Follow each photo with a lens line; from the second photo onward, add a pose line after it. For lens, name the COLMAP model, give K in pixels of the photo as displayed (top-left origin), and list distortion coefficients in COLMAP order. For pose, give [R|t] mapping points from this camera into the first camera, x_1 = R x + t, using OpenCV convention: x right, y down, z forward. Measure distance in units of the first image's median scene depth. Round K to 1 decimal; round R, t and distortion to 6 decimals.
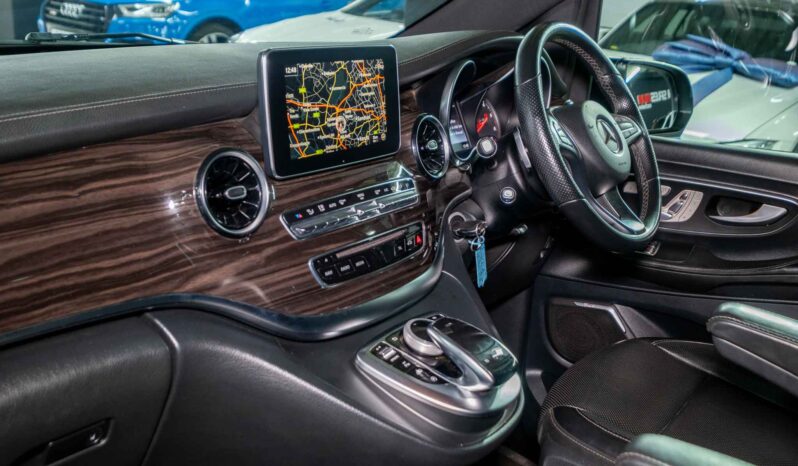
lens RADIAL K [[837.6, 0, 399.0], [0, 837.6, 233.0], [0, 0, 1]] dist [-0.053560, 0.200415]
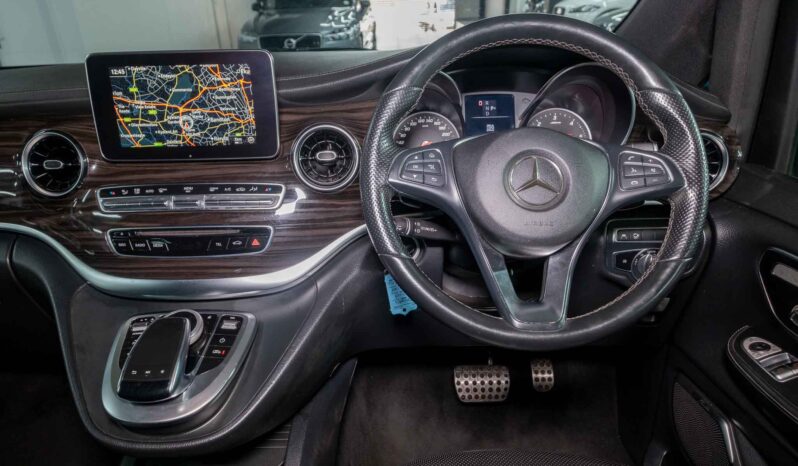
lens RADIAL K [[515.5, 0, 399.0], [0, 515.5, 233.0], [0, 0, 1]] dist [0.006219, 0.001758]
pose [[0.556501, 0.256574, -0.790238, 0.679956], [-0.180544, 0.965740, 0.186413, -0.168783], [0.810994, 0.038933, 0.583758, 0.835818]]
